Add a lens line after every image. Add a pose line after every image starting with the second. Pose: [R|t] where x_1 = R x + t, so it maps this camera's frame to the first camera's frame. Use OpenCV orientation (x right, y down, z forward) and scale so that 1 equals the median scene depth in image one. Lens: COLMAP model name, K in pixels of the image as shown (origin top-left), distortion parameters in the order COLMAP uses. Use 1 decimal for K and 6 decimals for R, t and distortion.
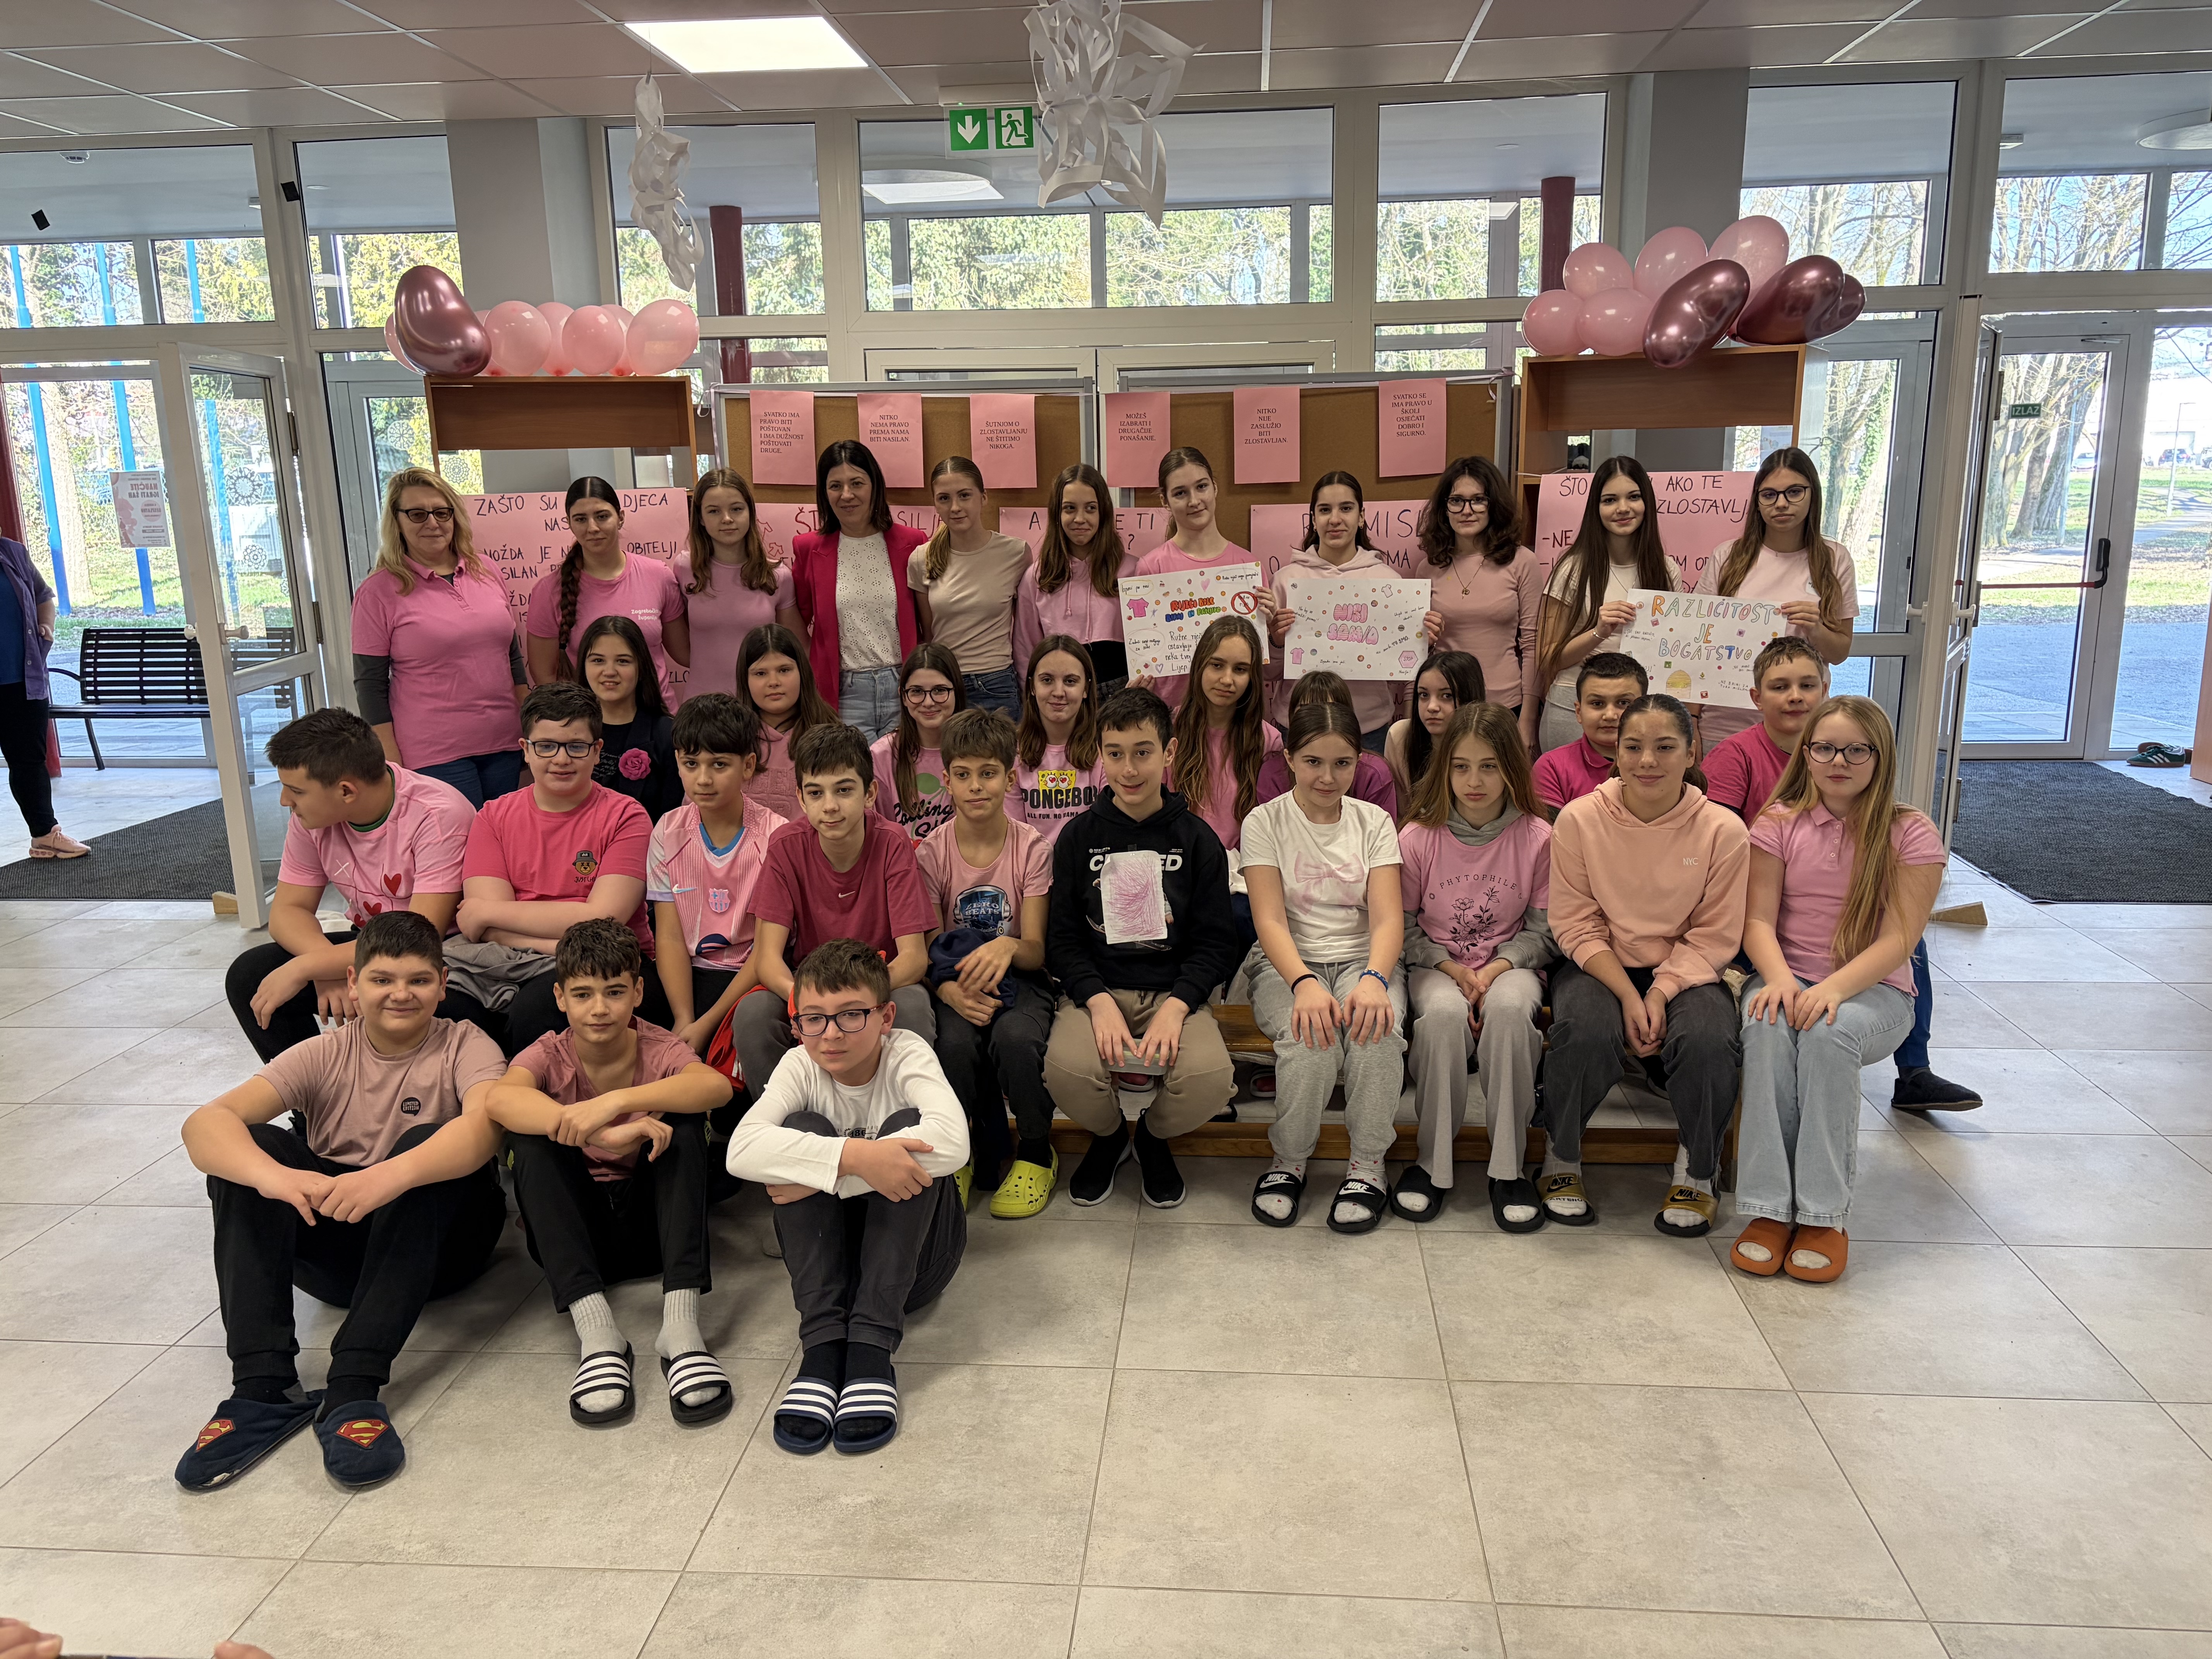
lens RADIAL K [[1655.1, 0, 1114.9], [0, 1655.1, 826.7], [0, 0, 1]] dist [0.035892, -0.041184]
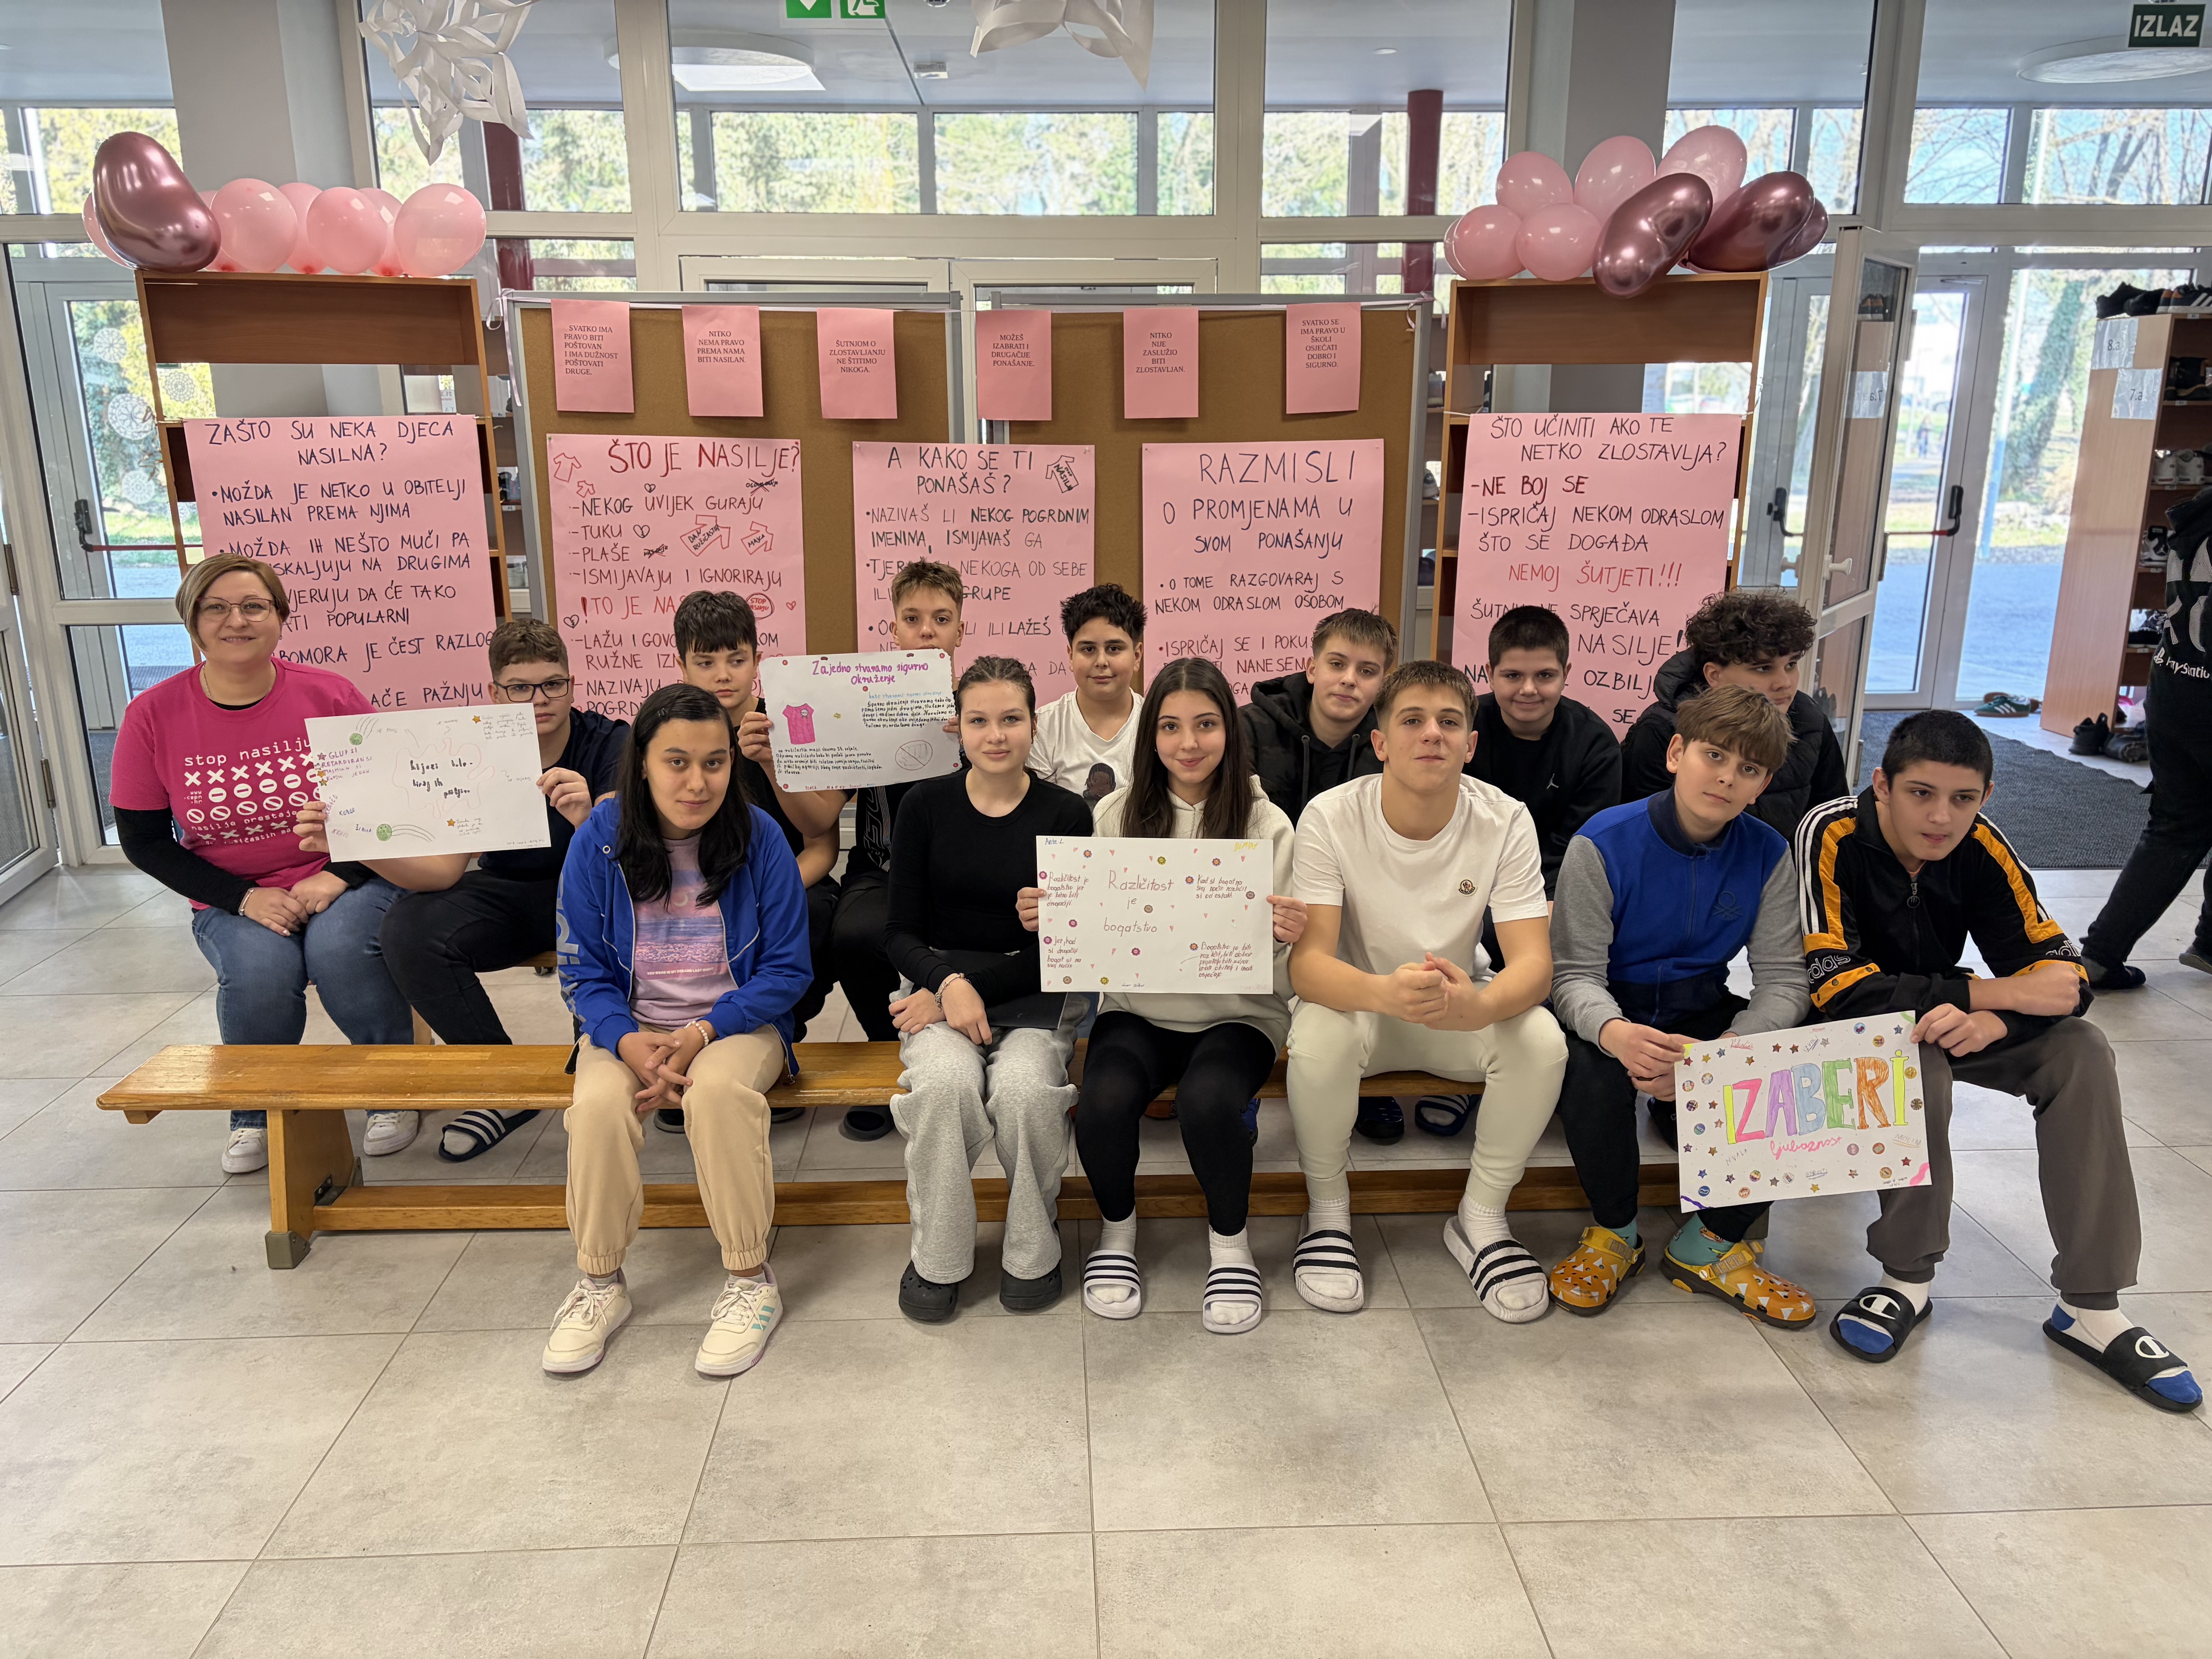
lens RADIAL K [[1658.5, 0, 1106.0], [0, 1658.5, 829.5], [0, 0, 1]] dist [0.022036, -0.004217]
pose [[0.992296, -0.016486, 0.122791, -0.046133], [0.011433, 0.999063, 0.041745, -0.024818], [-0.123364, -0.040020, 0.991554, 0.113159]]
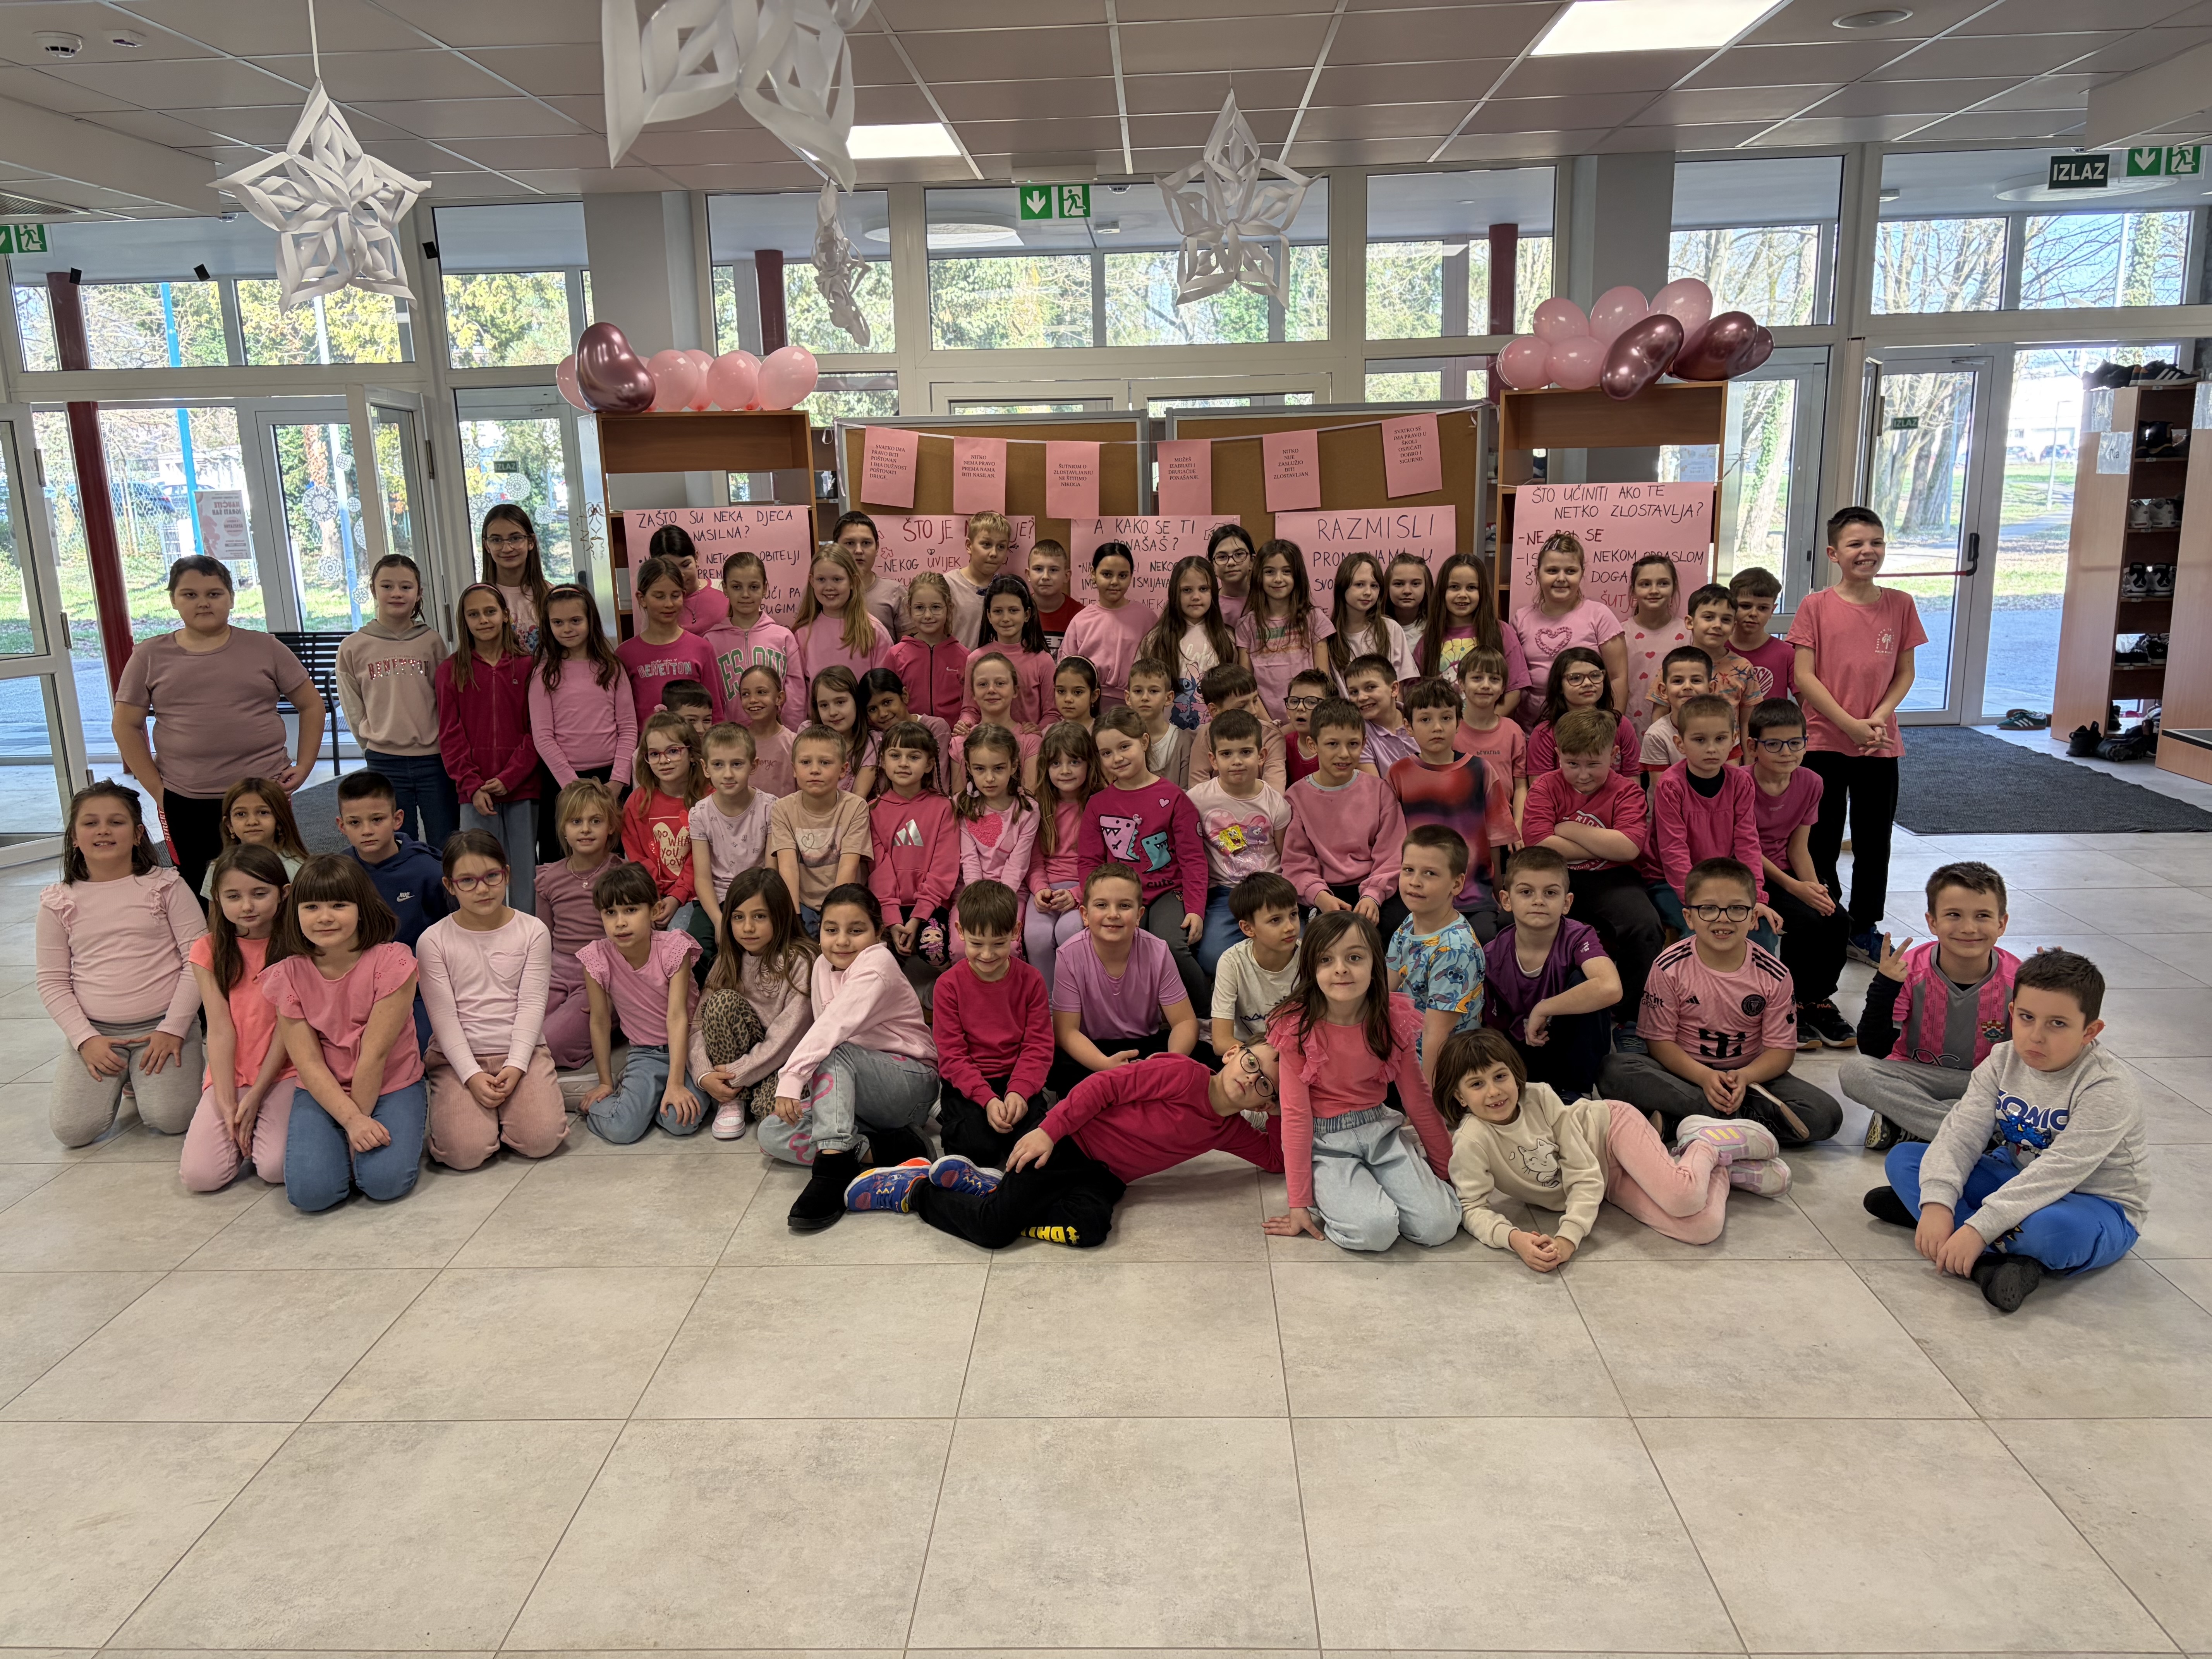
lens RADIAL K [[1658.5, 0, 1106.0], [0, 1658.5, 829.5], [0, 0, 1]] dist [0.022036, -0.004217]
pose [[0.998771, -0.018754, 0.045874, -0.095978], [0.018798, 0.999823, -0.000510, 0.032822], [-0.045857, 0.001372, 0.998947, -0.189443]]
